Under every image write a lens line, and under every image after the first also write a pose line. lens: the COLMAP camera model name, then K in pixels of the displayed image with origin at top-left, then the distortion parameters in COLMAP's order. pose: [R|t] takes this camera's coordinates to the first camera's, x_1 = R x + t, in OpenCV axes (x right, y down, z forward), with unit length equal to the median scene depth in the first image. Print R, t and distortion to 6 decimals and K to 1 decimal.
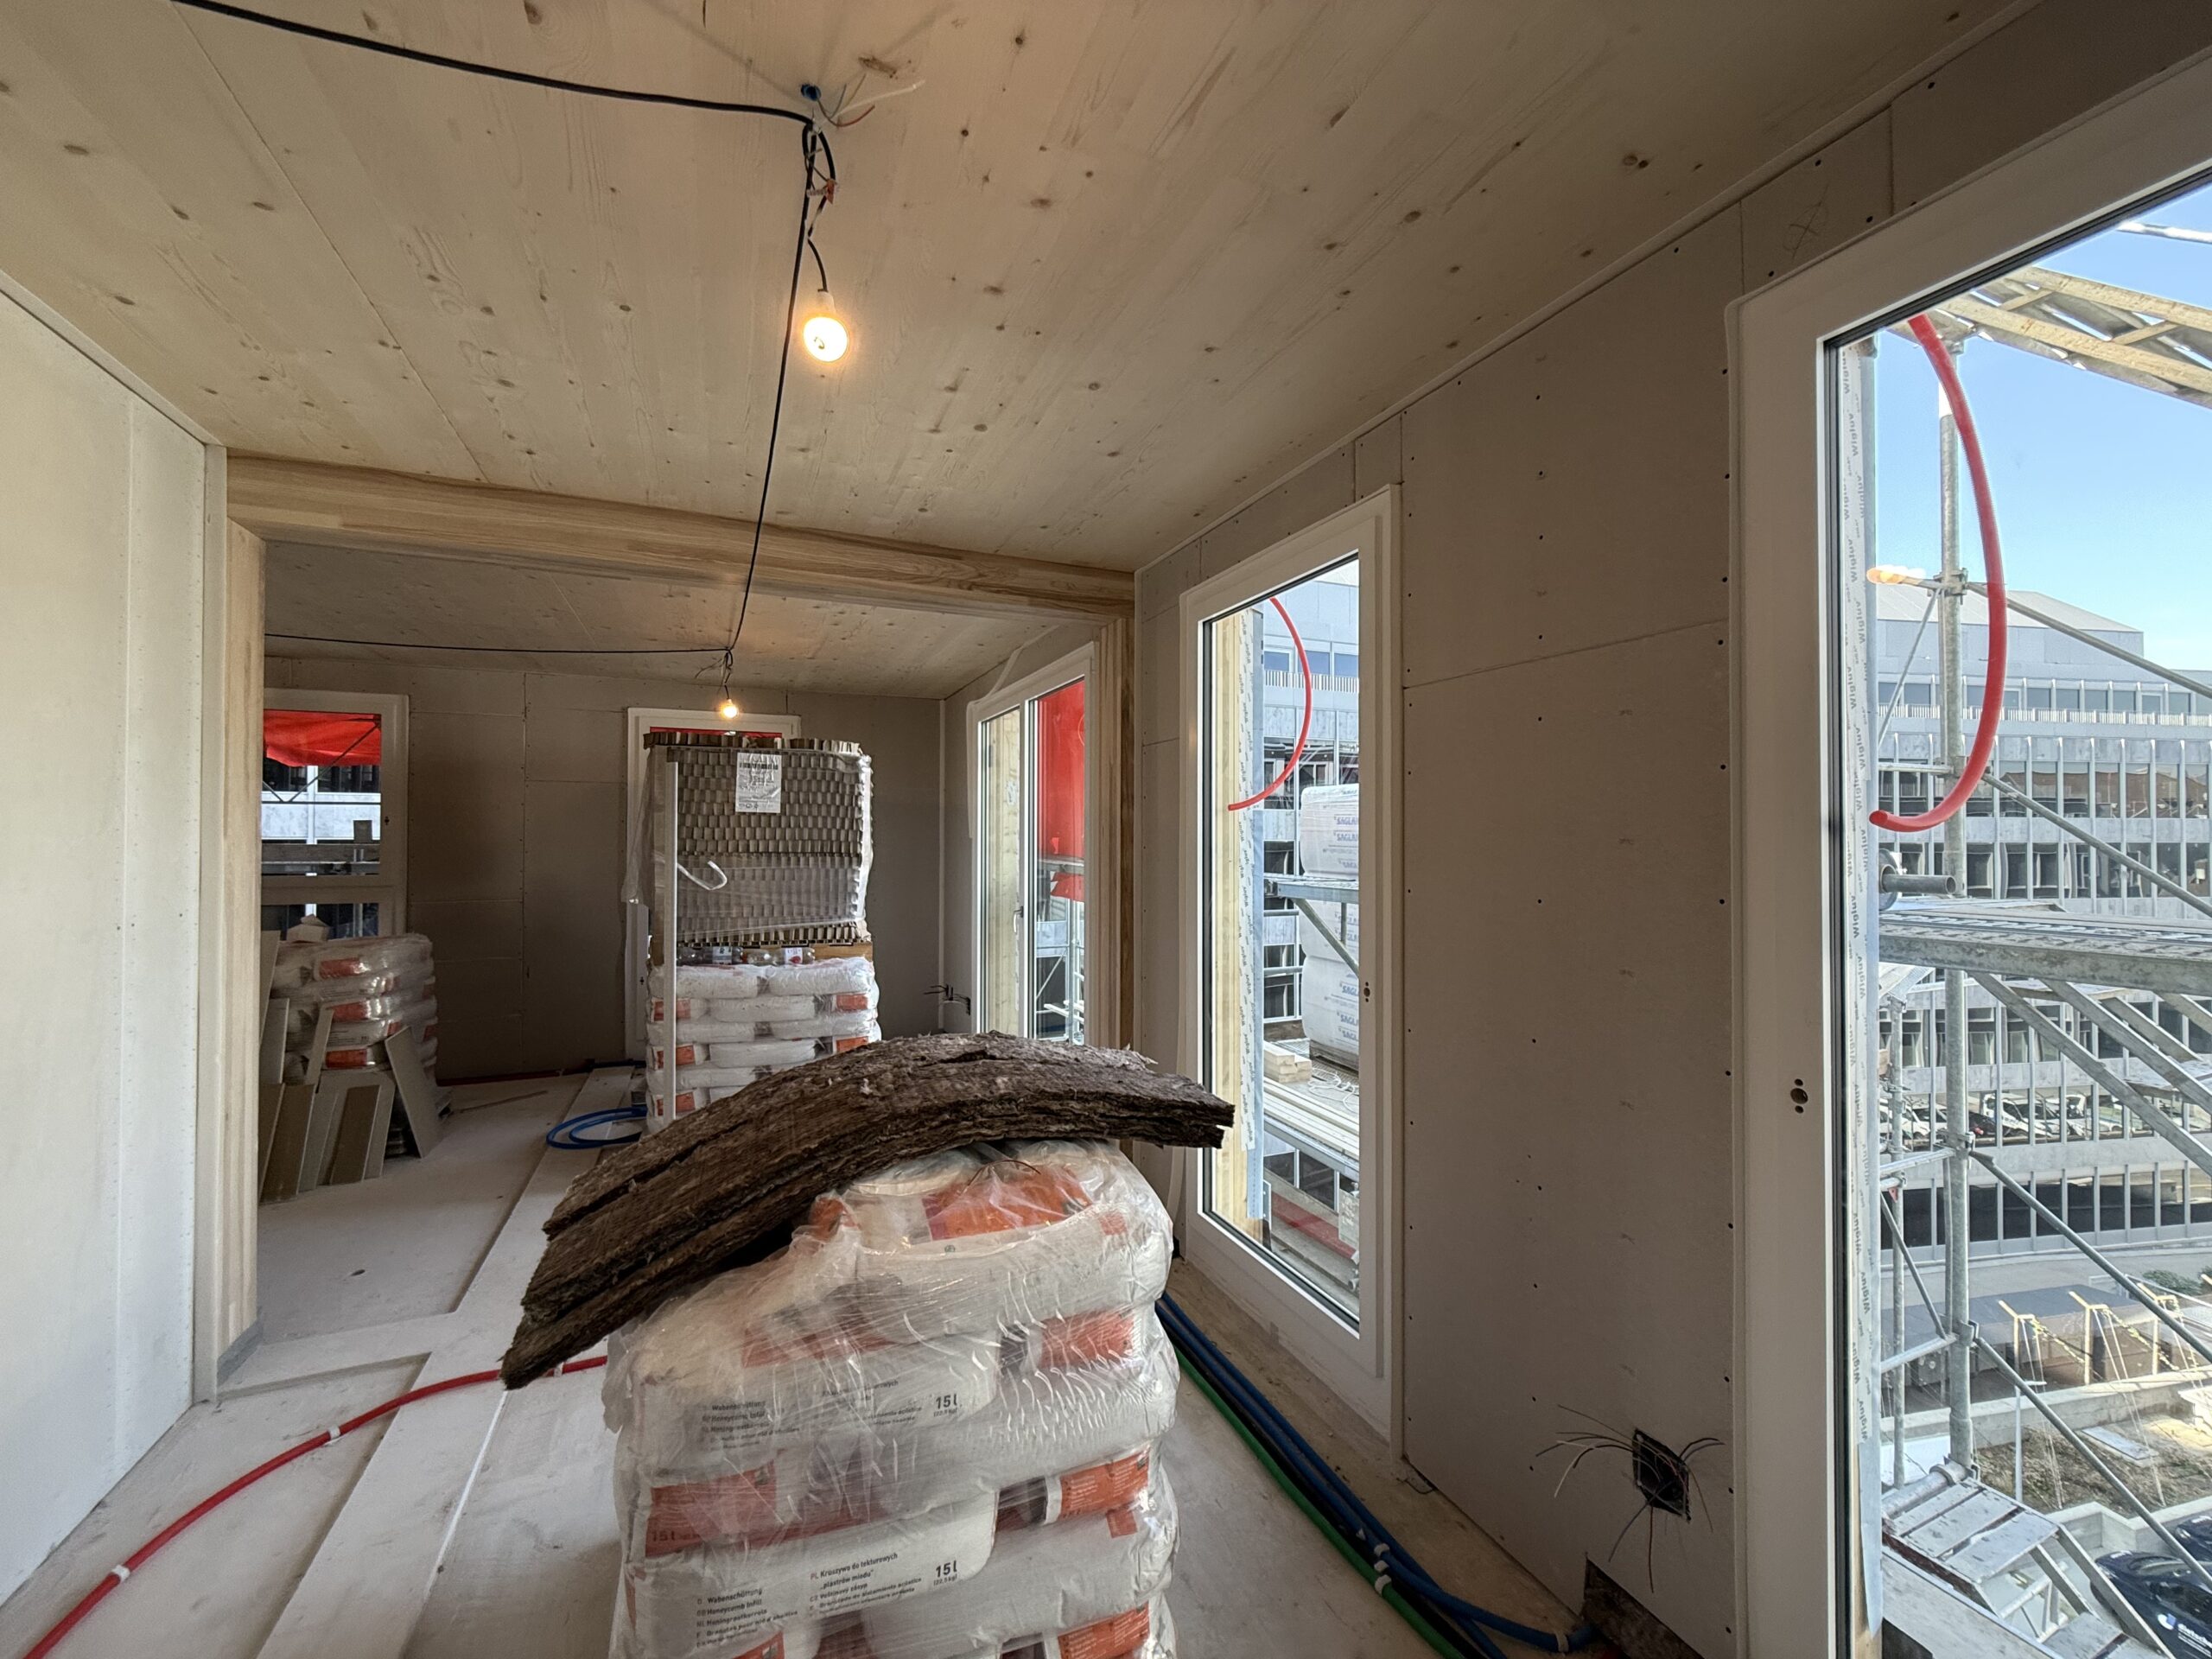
lens RADIAL K [[876.6, 0, 1106.0], [0, 876.6, 829.5], [0, 0, 1]] dist [0.000991, -0.000126]
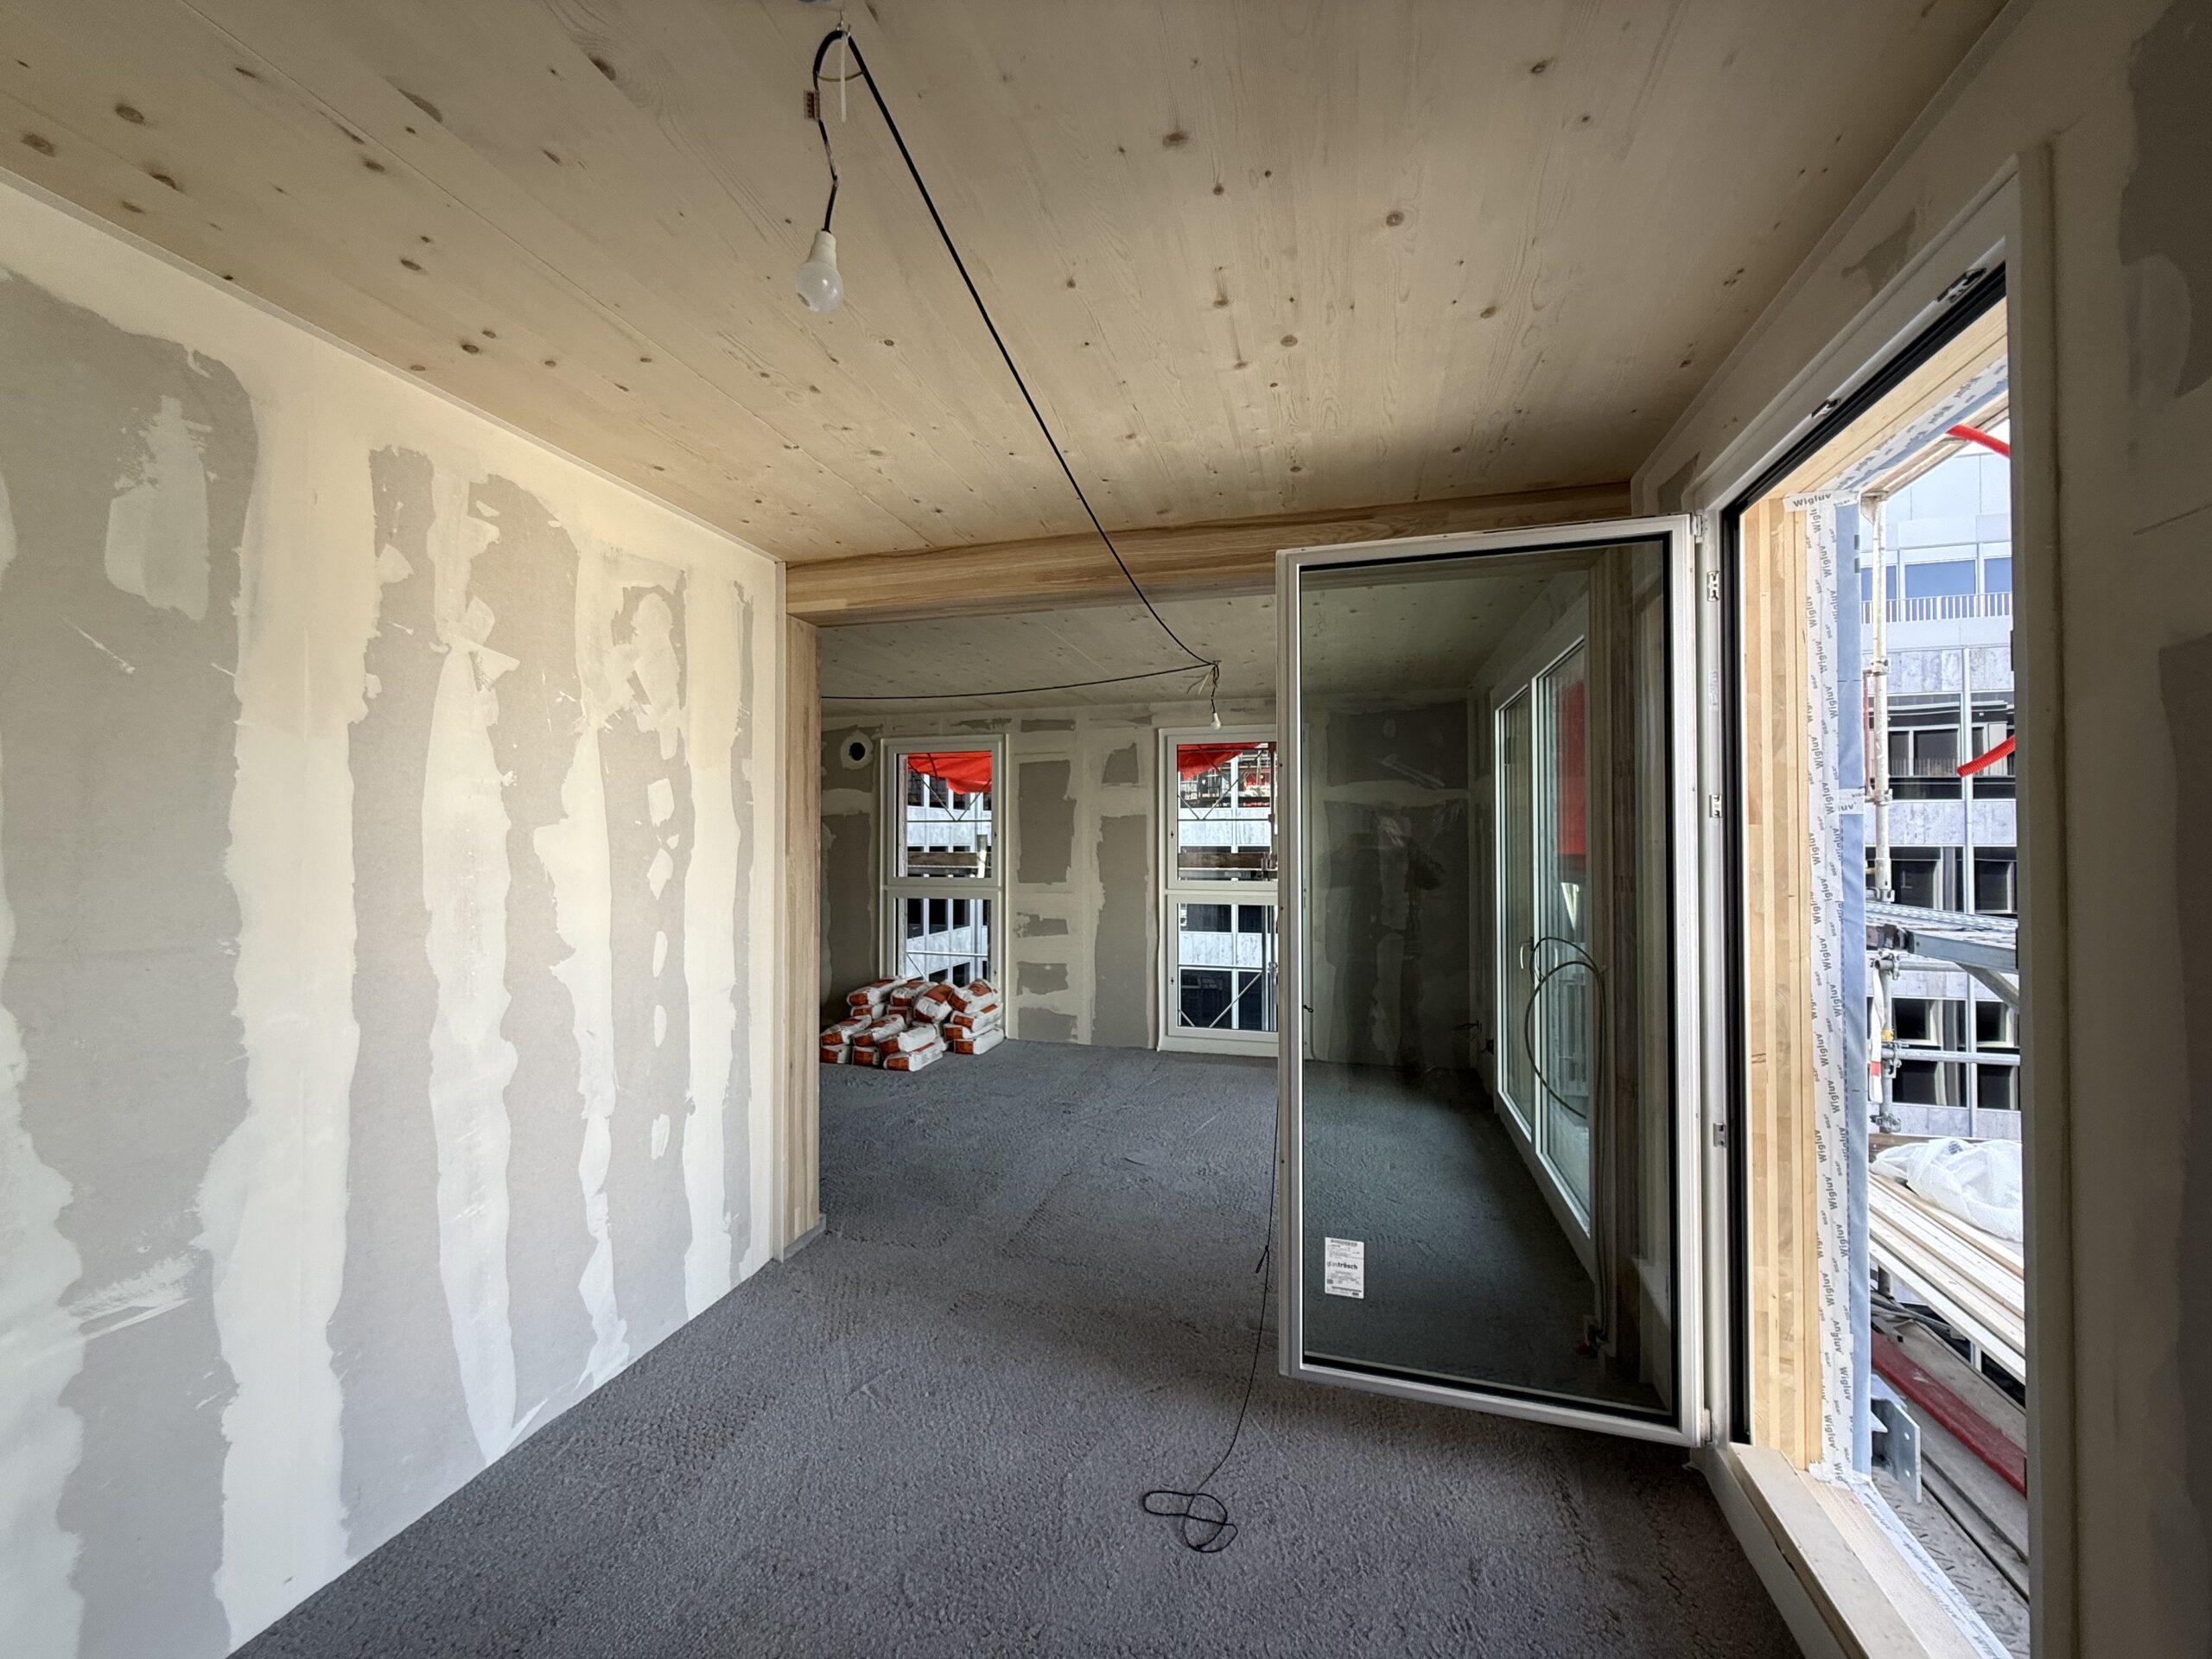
lens RADIAL K [[876.6, 0, 1106.0], [0, 876.6, 829.5], [0, 0, 1]] dist [0.000991, -0.000126]
pose [[0.780642, -0.011797, -0.624867, 0.175367], [0.008892, 0.999930, -0.007770, -0.012643], [0.624915, 0.000509, 0.780693, 0.231500]]
